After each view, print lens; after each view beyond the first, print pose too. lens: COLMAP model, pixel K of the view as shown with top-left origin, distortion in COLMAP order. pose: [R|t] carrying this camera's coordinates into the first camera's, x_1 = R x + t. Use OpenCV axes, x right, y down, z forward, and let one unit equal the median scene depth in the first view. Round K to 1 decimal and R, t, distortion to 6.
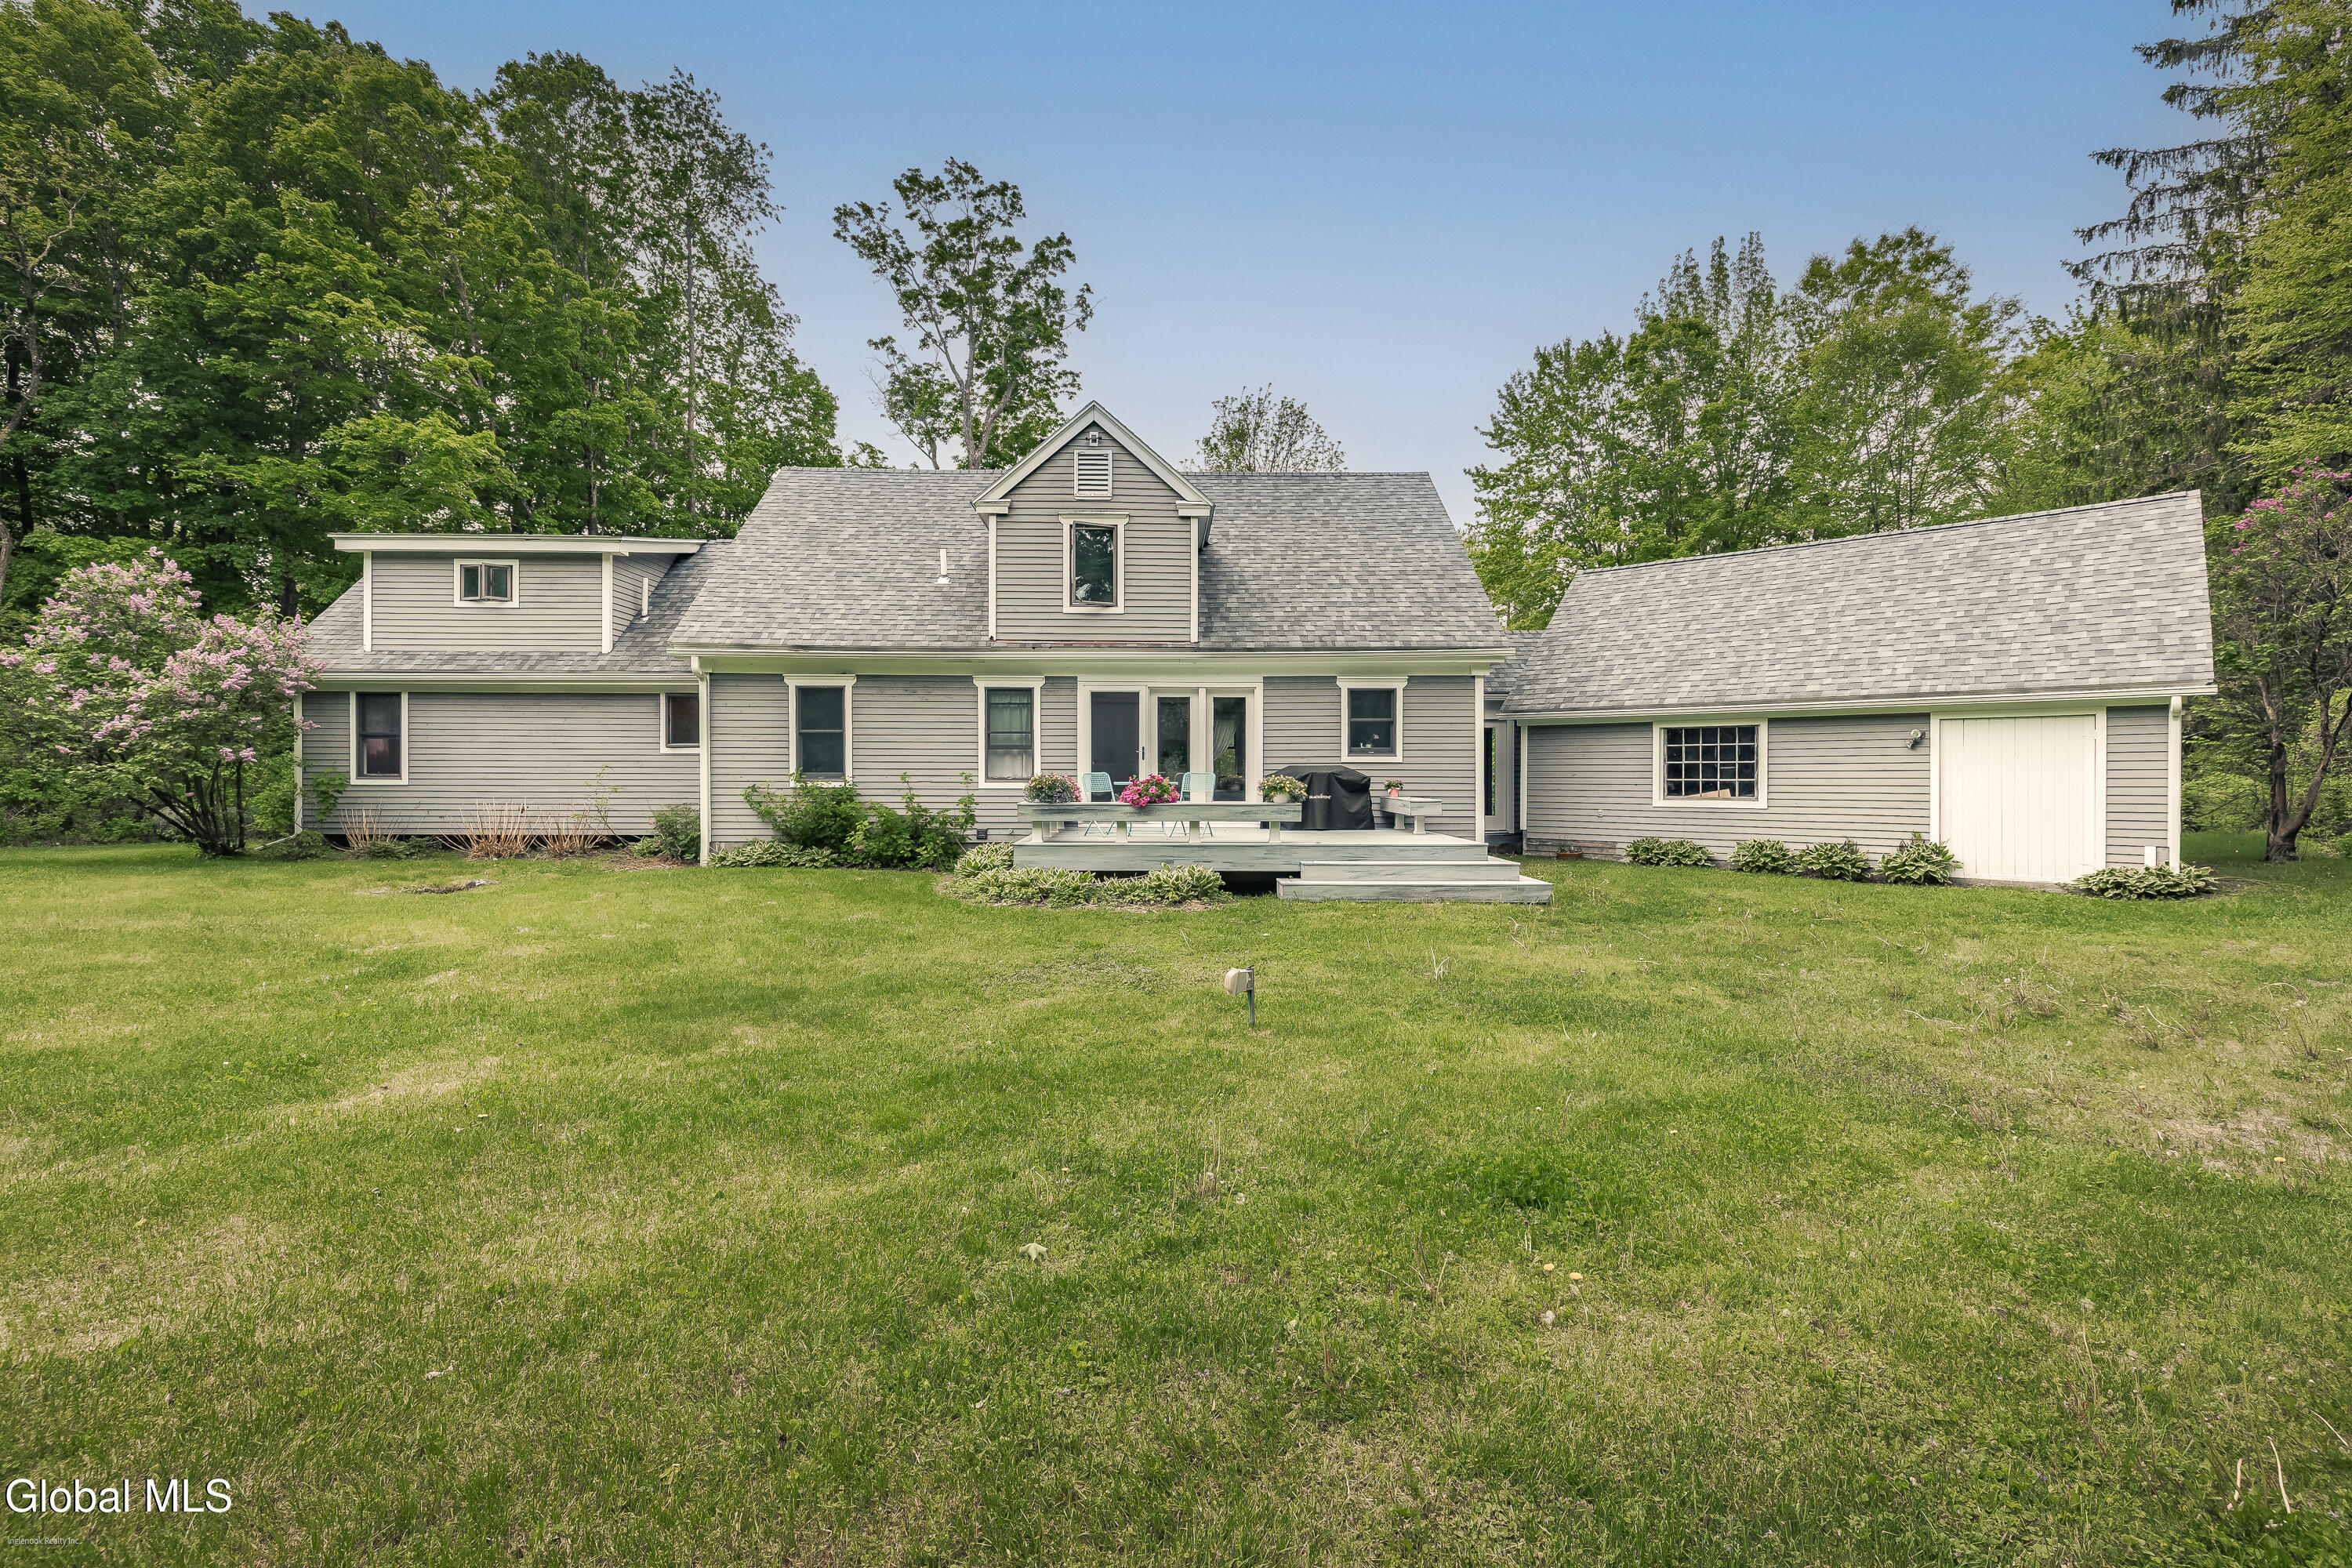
lens RADIAL K [[1068.4, 0, 1153.7], [0, 1068.4, 787.9], [0, 0, 1]] dist [0.001785, -0.000715]
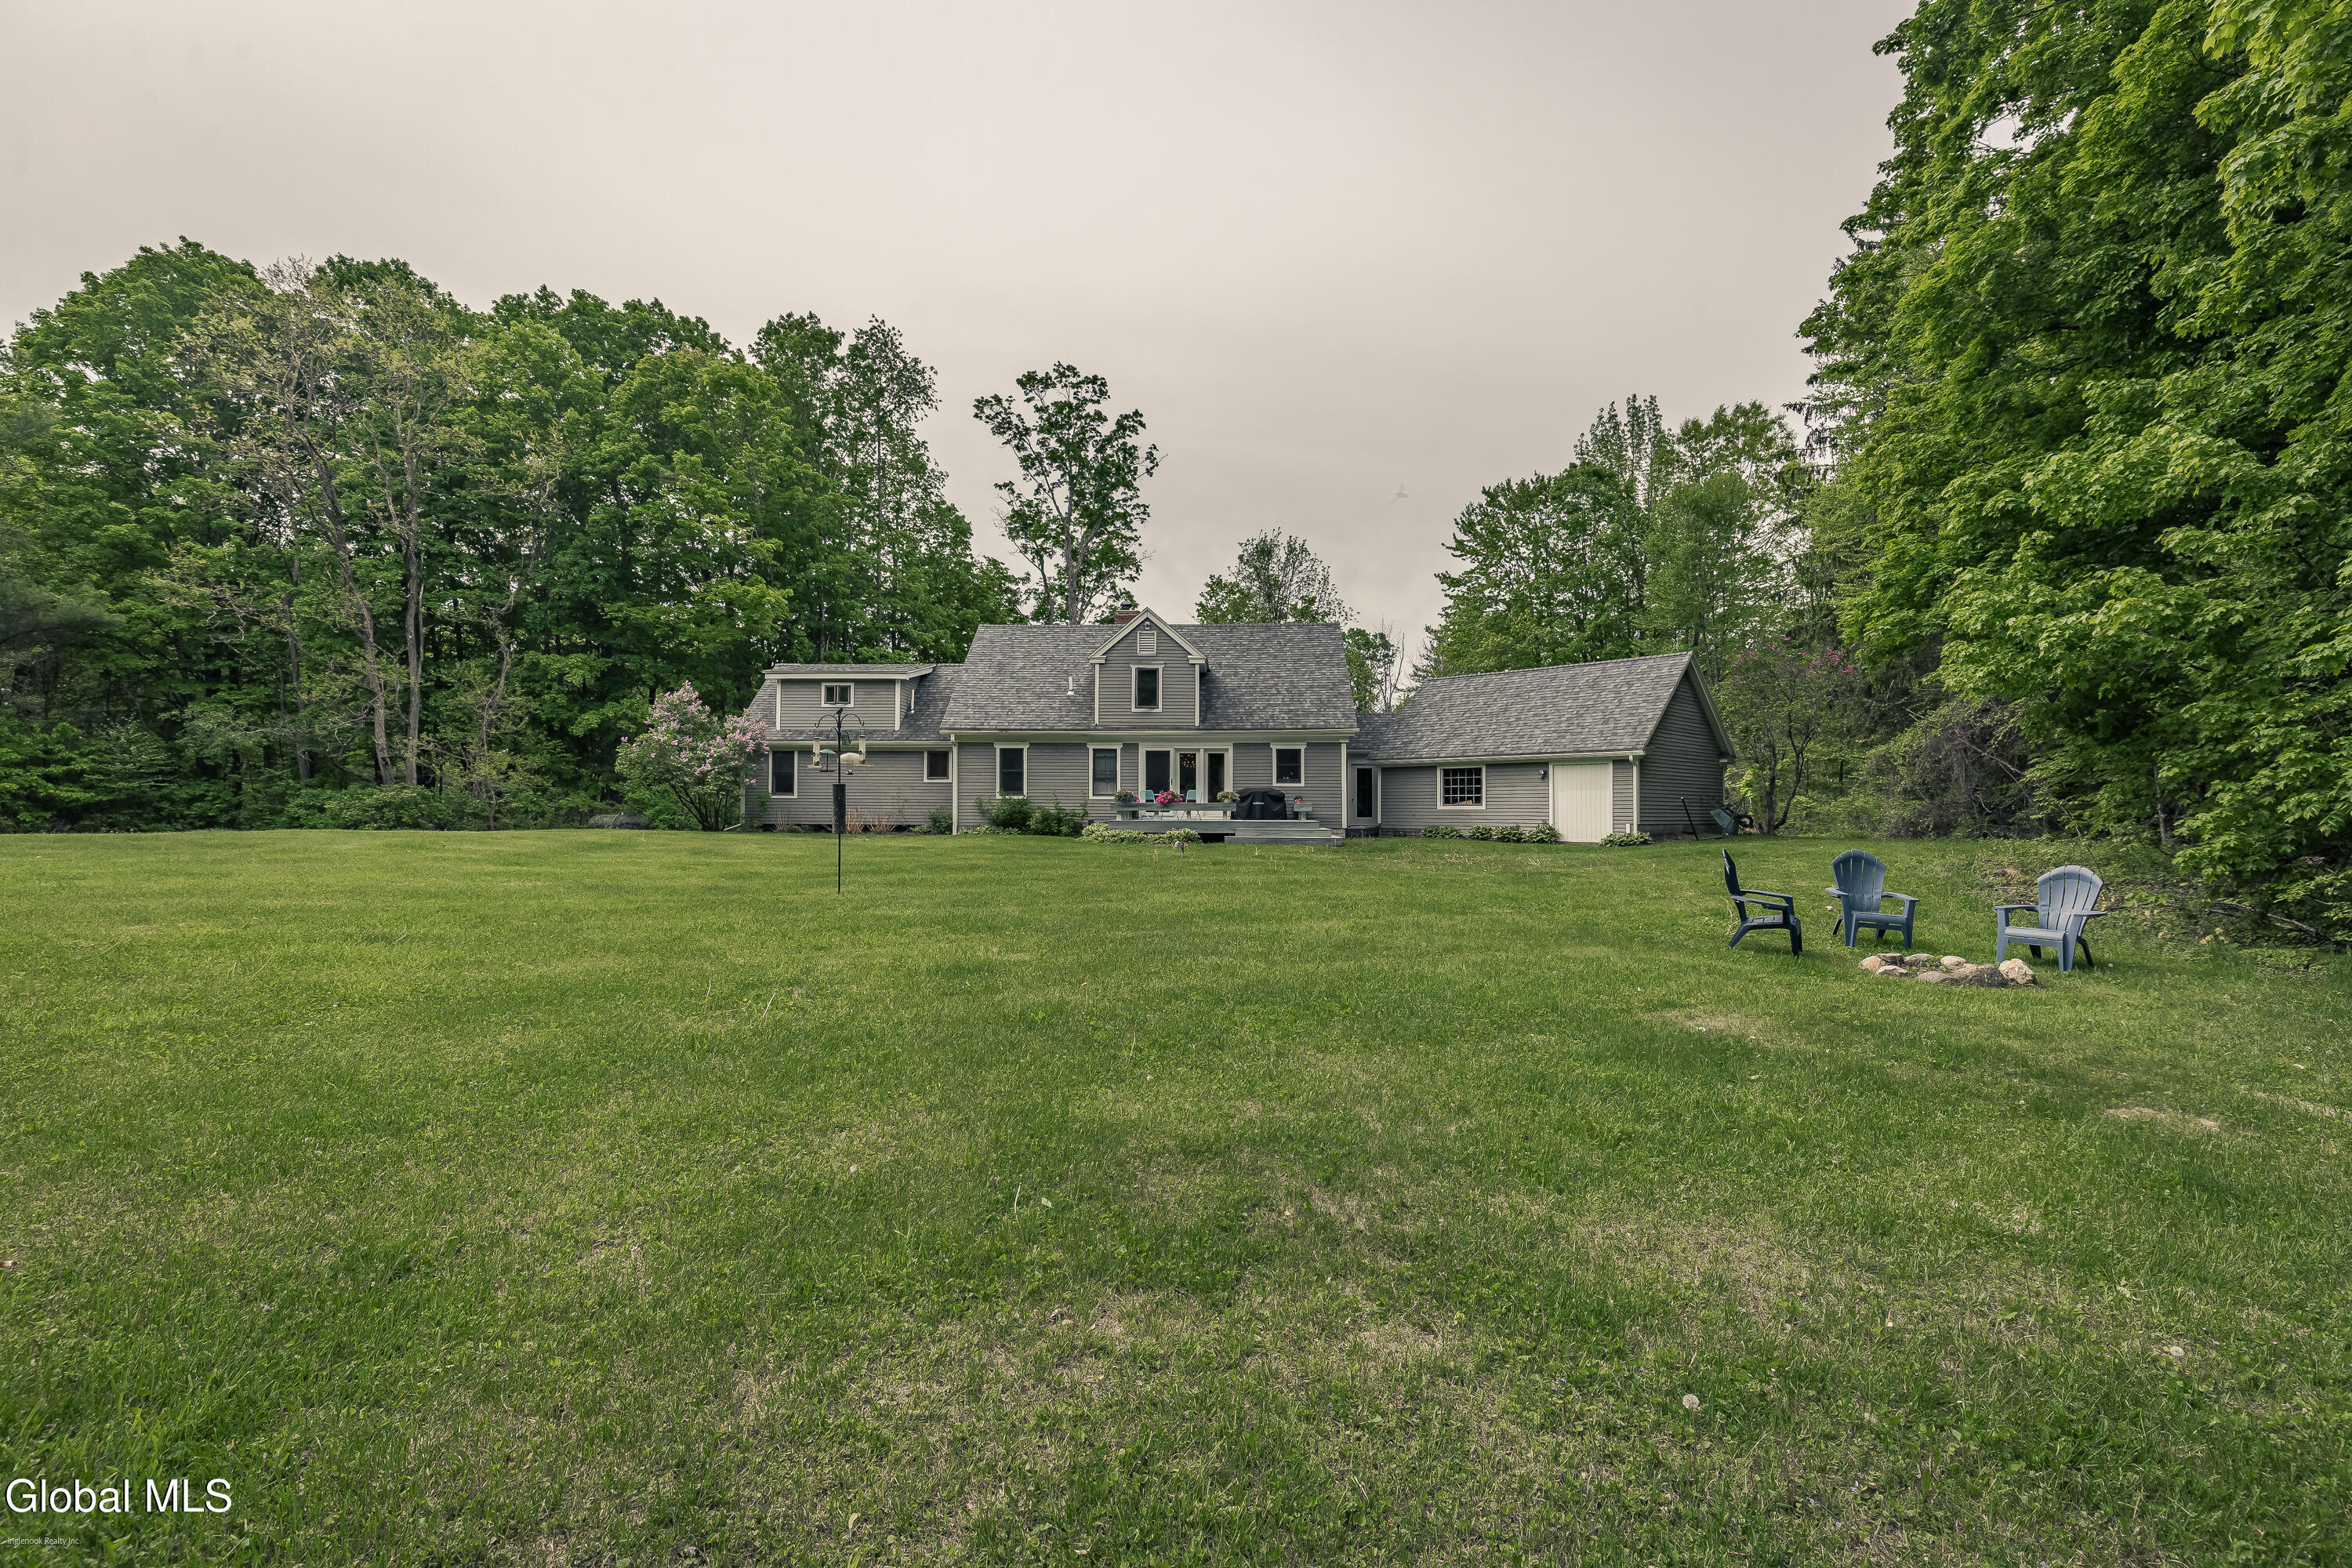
lens RADIAL K [[1068.4, 0, 1192.6], [0, 1068.4, 783.9], [0, 0, 1]] dist [0.001785, -0.000715]
pose [[0.999376, 0.000339, -0.035324, 0.087823], [-0.001608, 0.999353, -0.035917, 0.037871], [0.035289, 0.035951, 0.998730, -0.872459]]
